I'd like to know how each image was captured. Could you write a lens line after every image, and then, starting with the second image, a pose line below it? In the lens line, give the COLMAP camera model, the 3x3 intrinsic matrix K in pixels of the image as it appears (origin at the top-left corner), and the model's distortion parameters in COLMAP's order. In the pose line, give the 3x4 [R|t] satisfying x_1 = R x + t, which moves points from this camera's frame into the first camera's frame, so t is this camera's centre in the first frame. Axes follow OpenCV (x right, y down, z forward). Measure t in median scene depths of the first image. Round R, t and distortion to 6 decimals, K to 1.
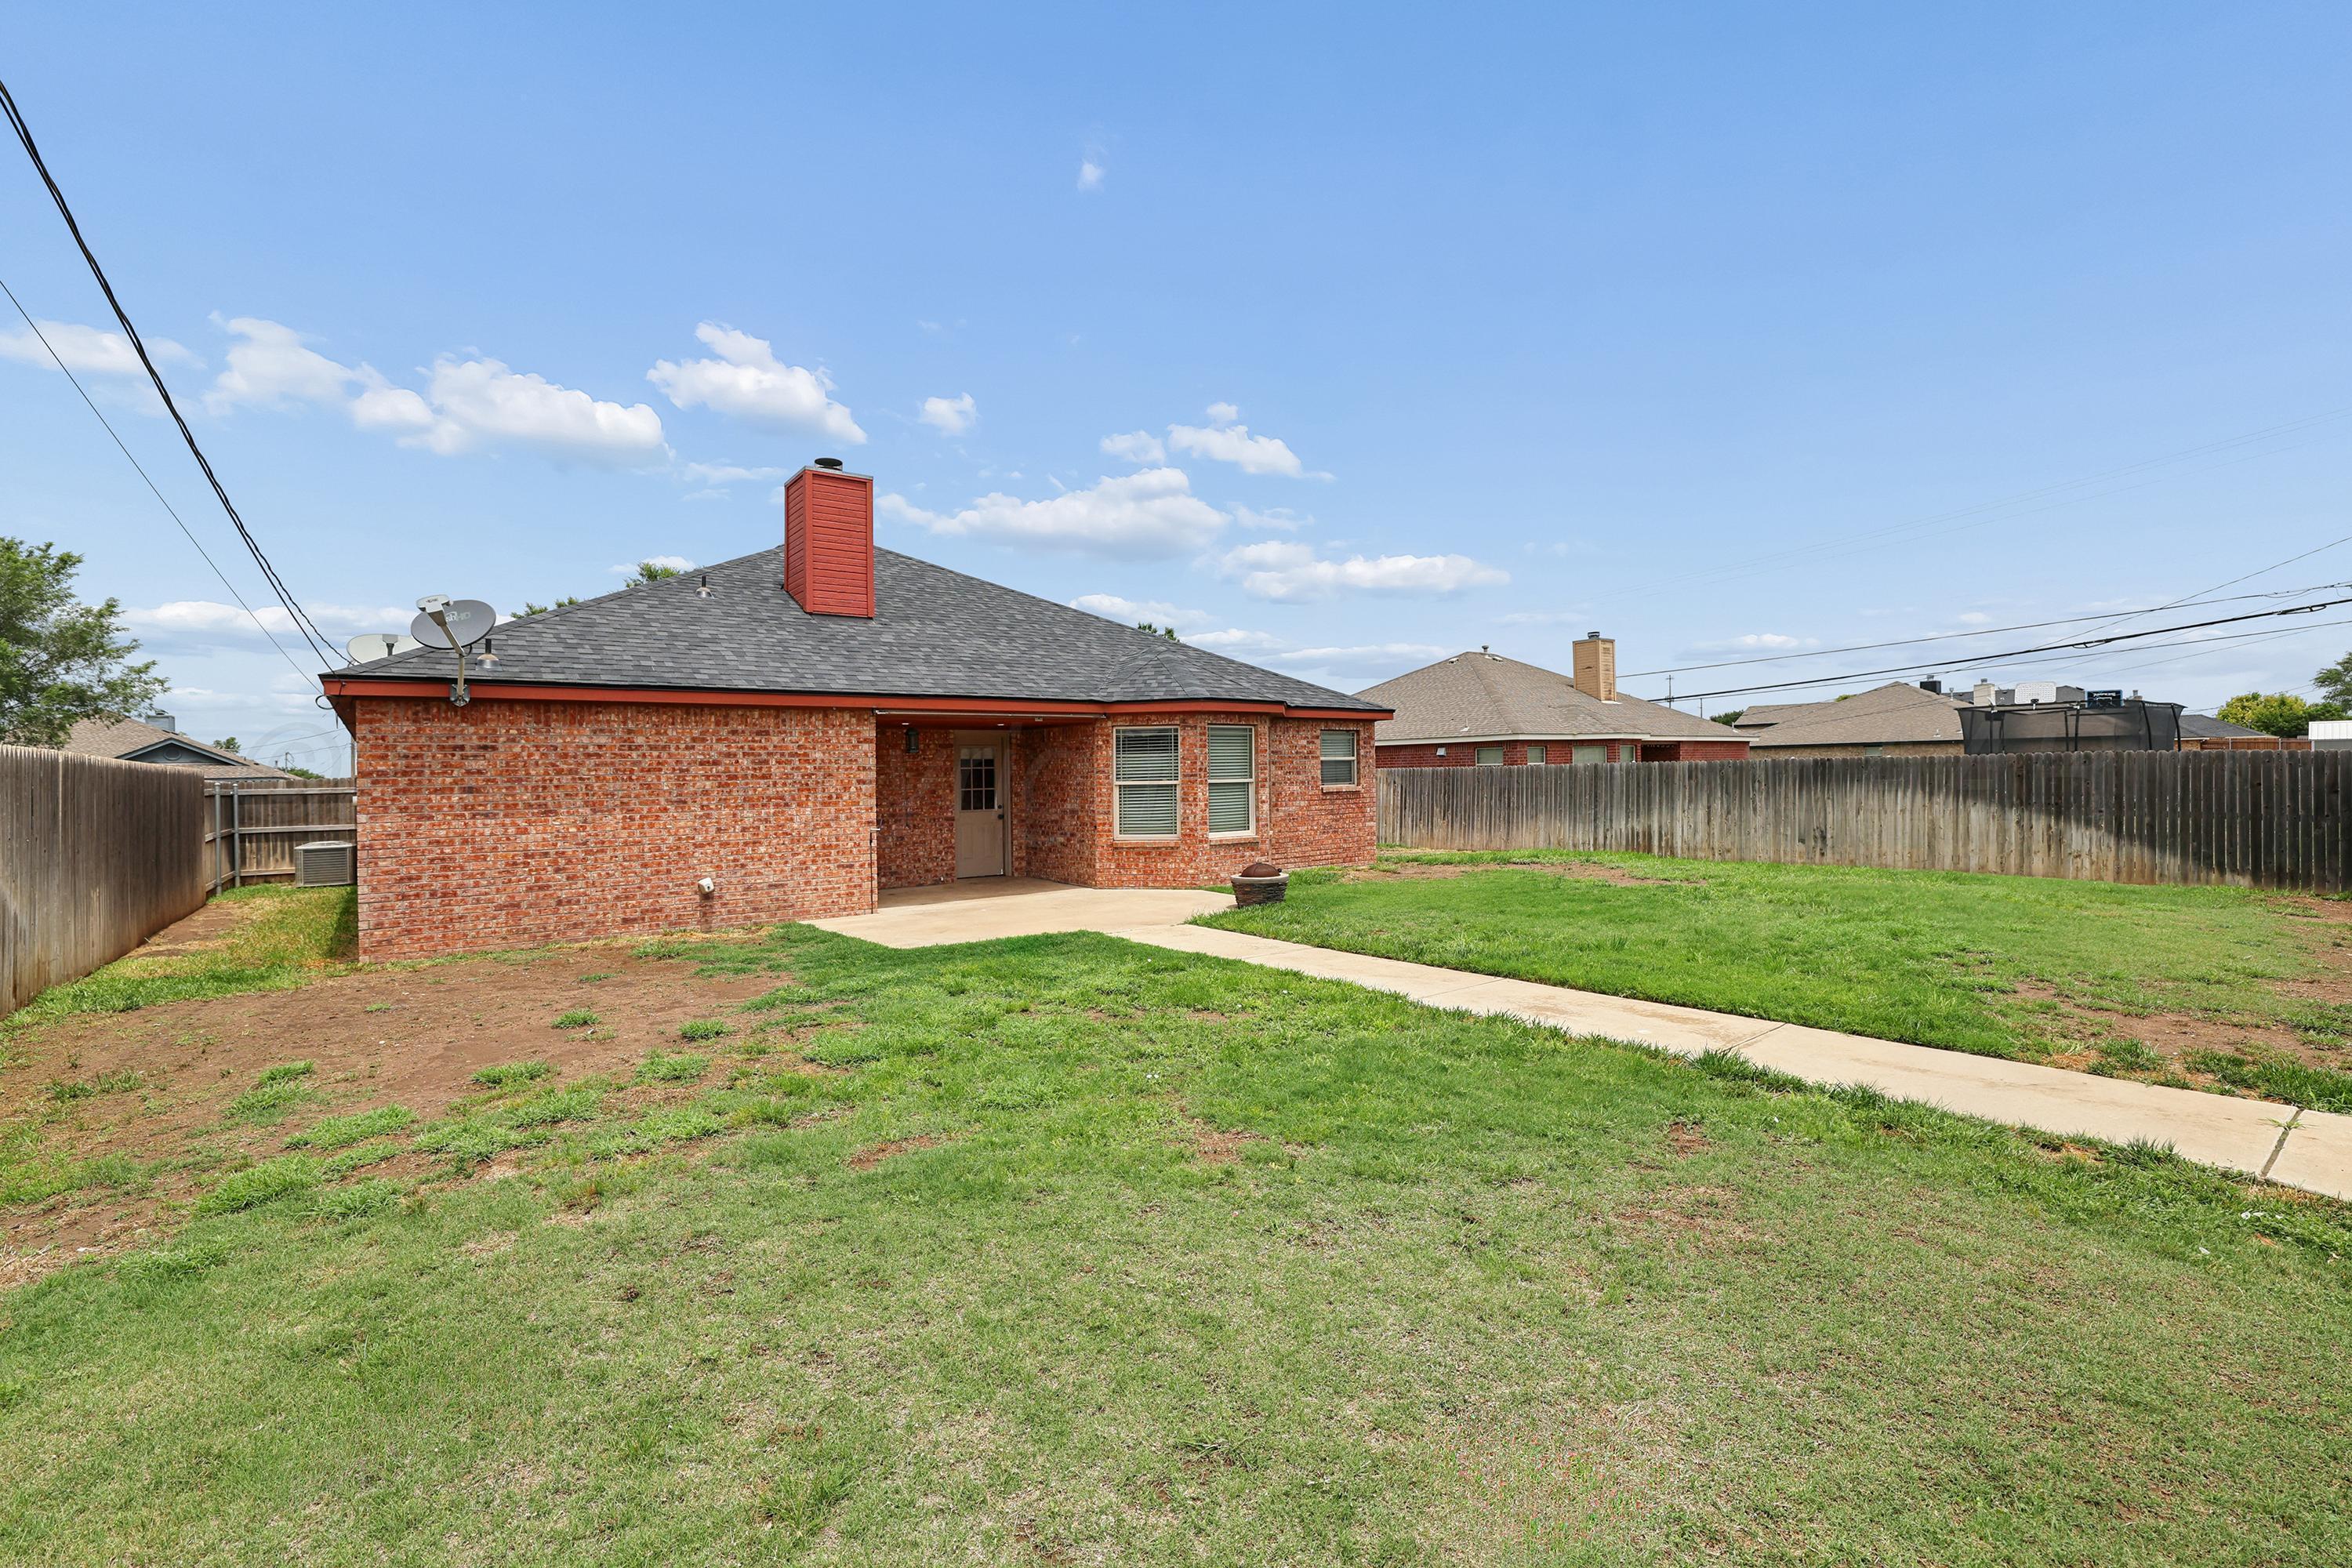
lens RADIAL K [[1069.1, 0, 1136.1], [0, 1069.1, 734.2], [0, 0, 1]] dist [-0.054238, 0.019079]
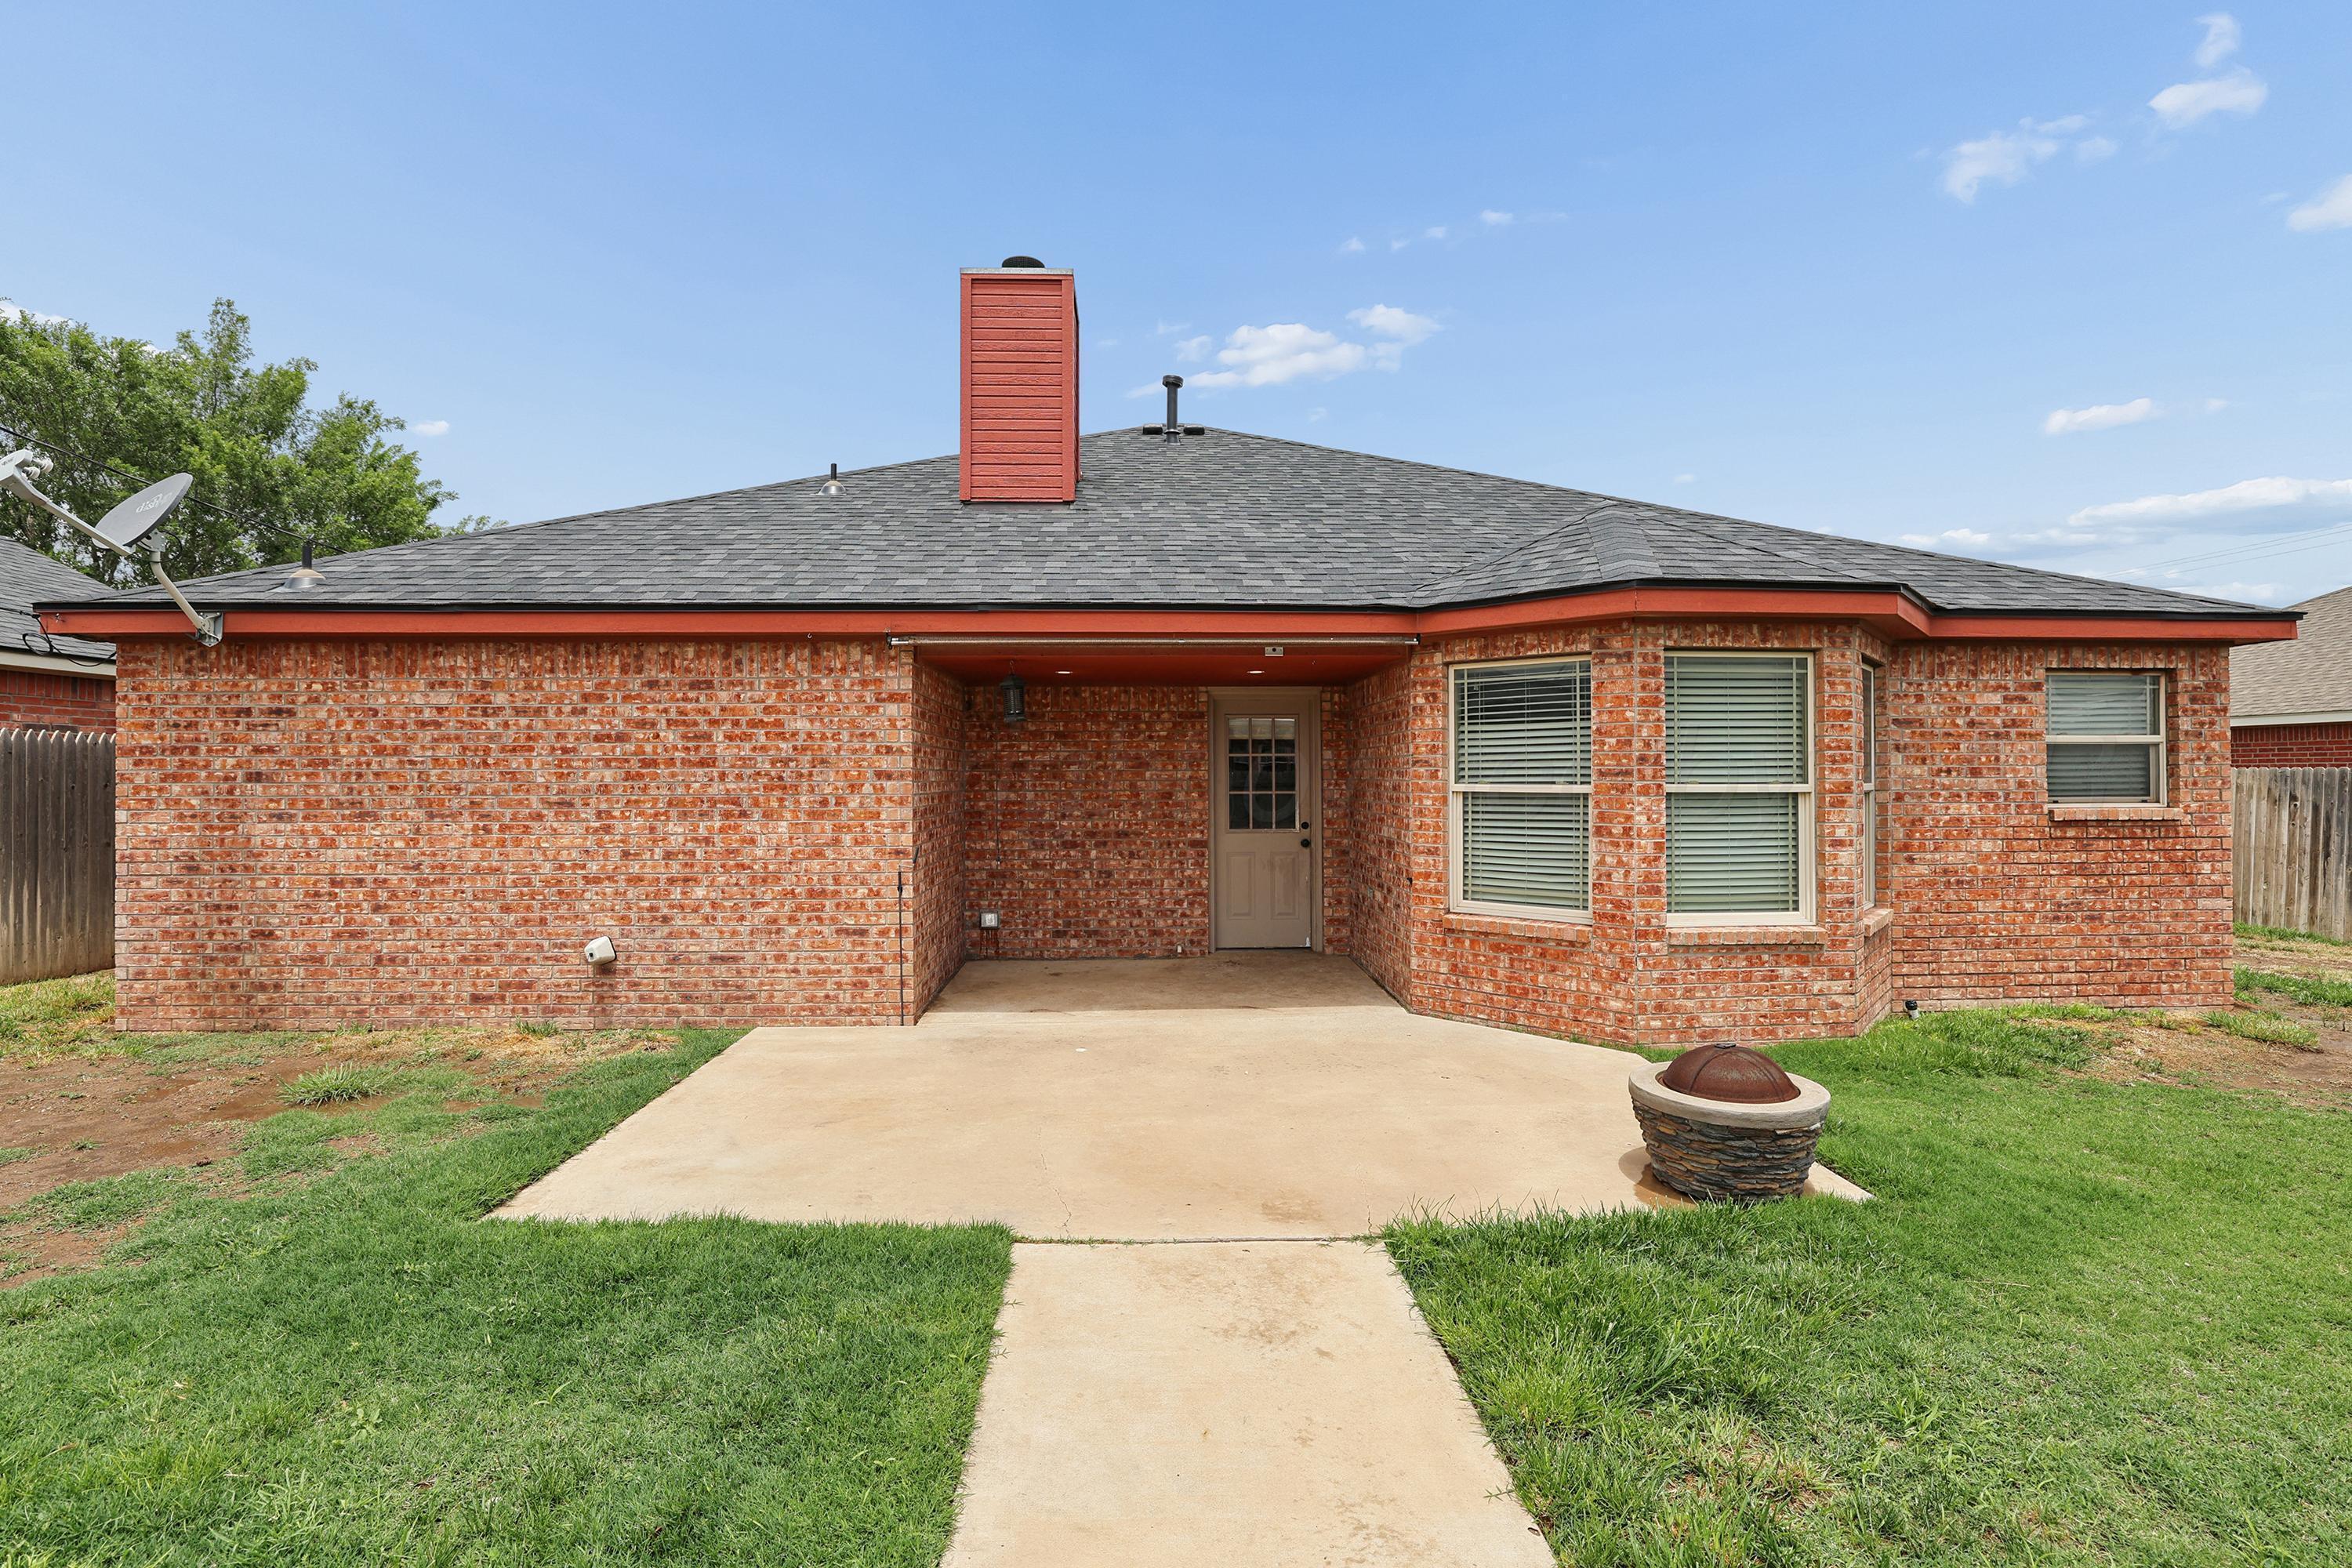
lens RADIAL K [[1053.9, 0, 1156.2], [0, 1053.9, 754.5], [0, 0, 1]] dist [-0.050645, 0.019027]
pose [[0.827690, 0.005492, -0.561158, 0.152118], [0.007275, 0.999763, 0.020515, 0.025436], [0.561138, -0.021063, 0.827454, 0.662435]]
